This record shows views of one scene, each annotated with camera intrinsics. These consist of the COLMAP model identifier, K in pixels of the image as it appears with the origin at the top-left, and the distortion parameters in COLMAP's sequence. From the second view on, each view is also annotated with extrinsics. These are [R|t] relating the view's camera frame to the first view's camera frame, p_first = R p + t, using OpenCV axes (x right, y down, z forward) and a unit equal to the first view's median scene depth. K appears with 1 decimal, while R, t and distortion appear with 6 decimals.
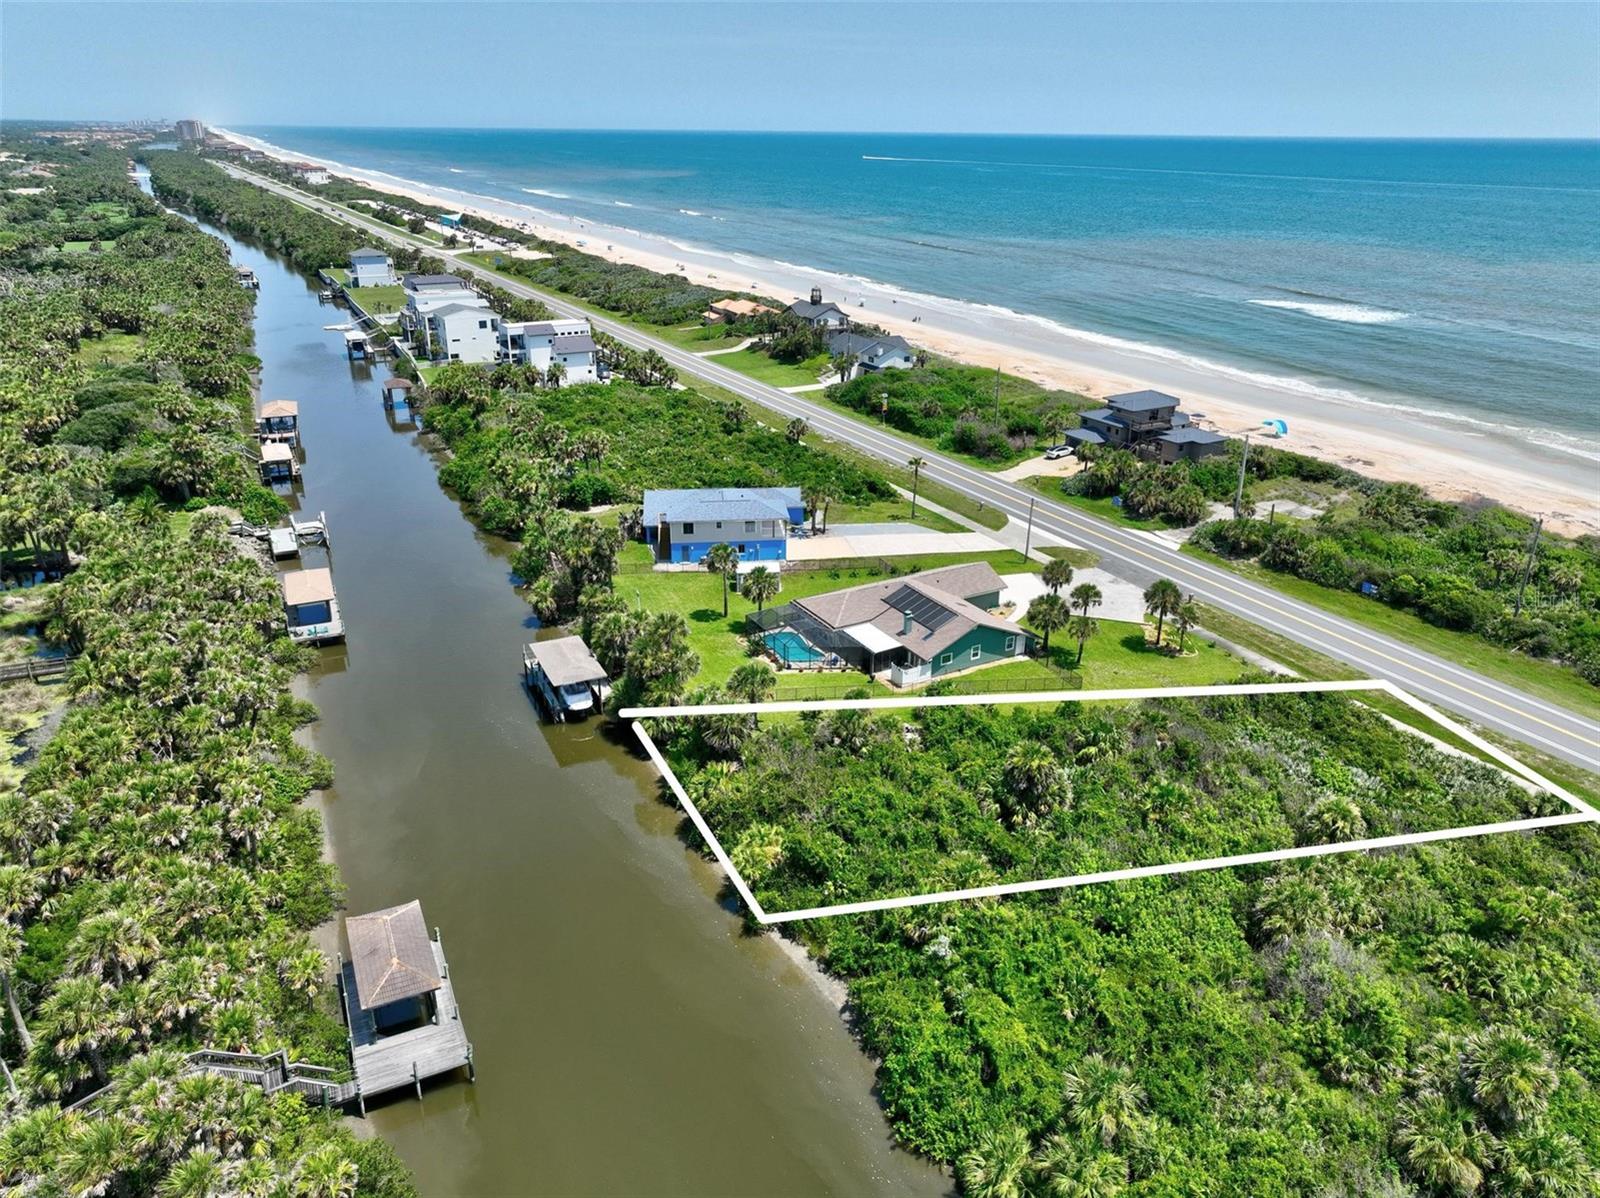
lens RADIAL K [[1124.7, 0, 799.1], [0, 1124.7, 603.2], [0, 0, 1]] dist [-0.000642, 0.016991]
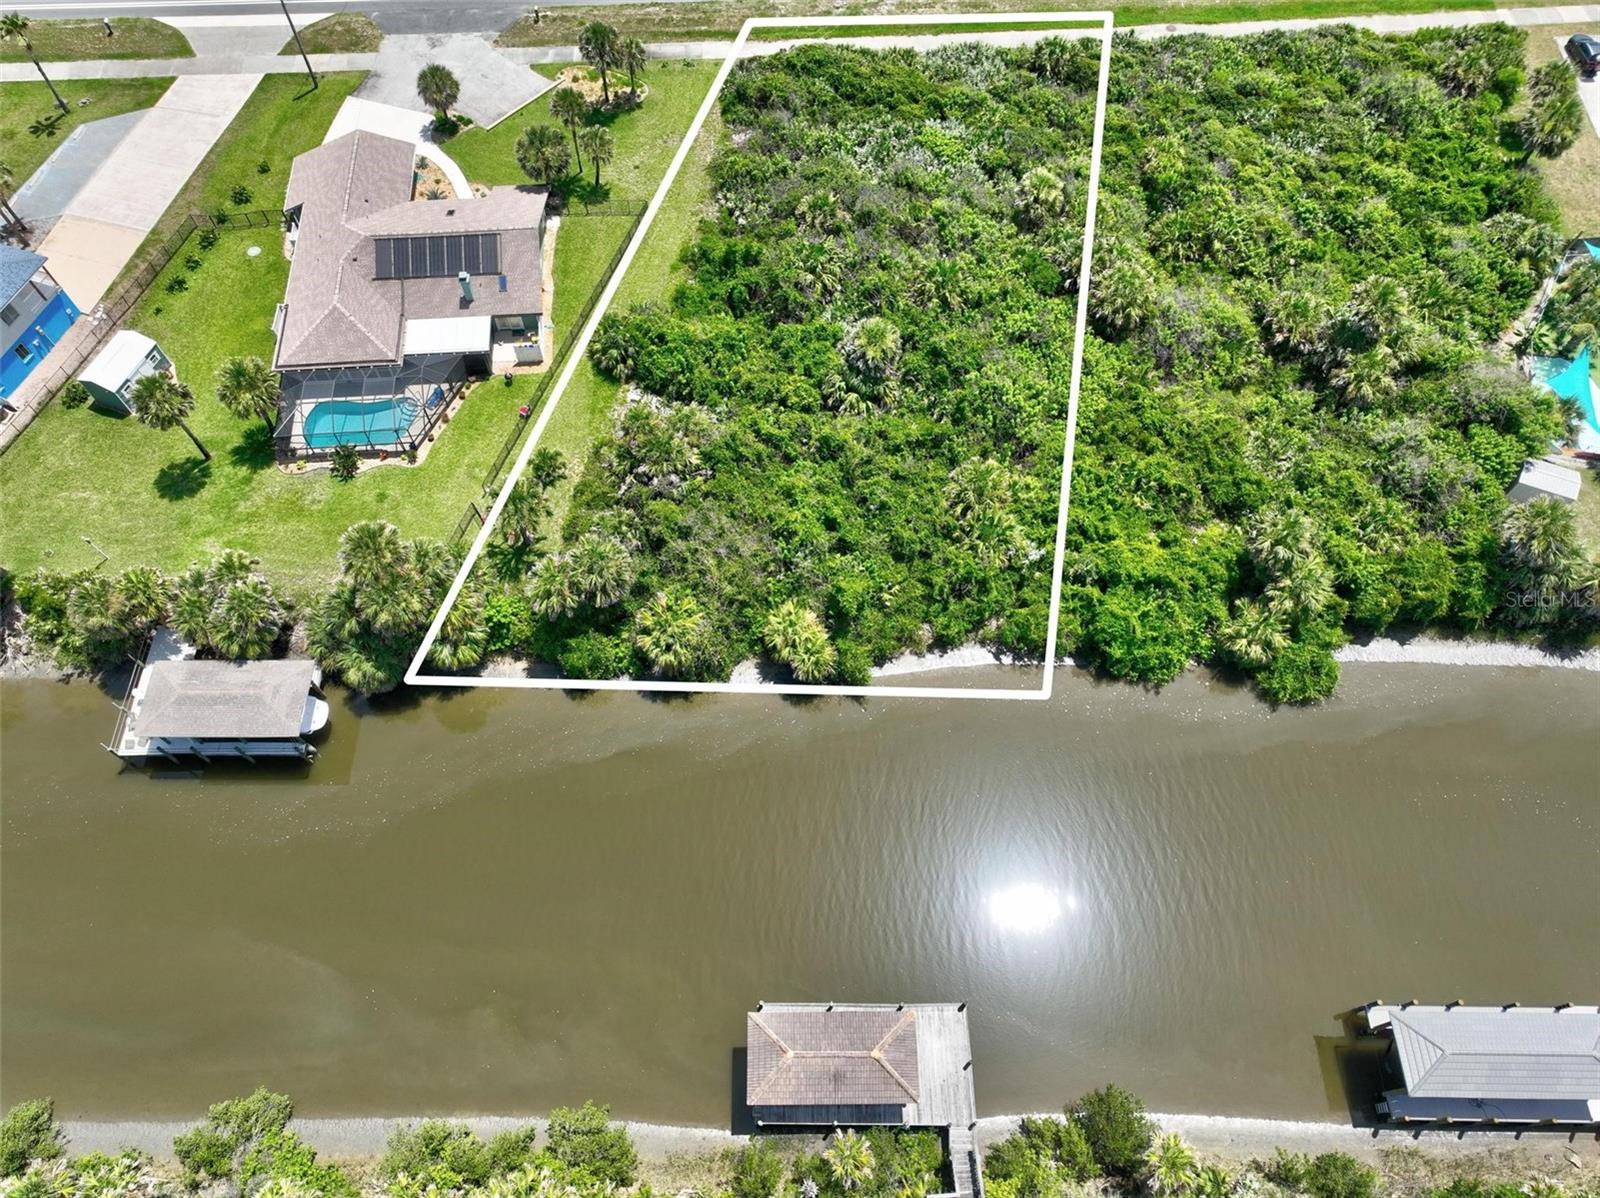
lens RADIAL K [[1124.7, 0, 799.1], [0, 1124.7, 603.2], [0, 0, 1]] dist [-0.000642, 0.016991]
pose [[0.429670, -0.796413, 0.425569, -0.277554], [0.350241, 0.581383, 0.734388, -0.314490], [-0.832295, -0.166493, 0.528739, 0.378696]]
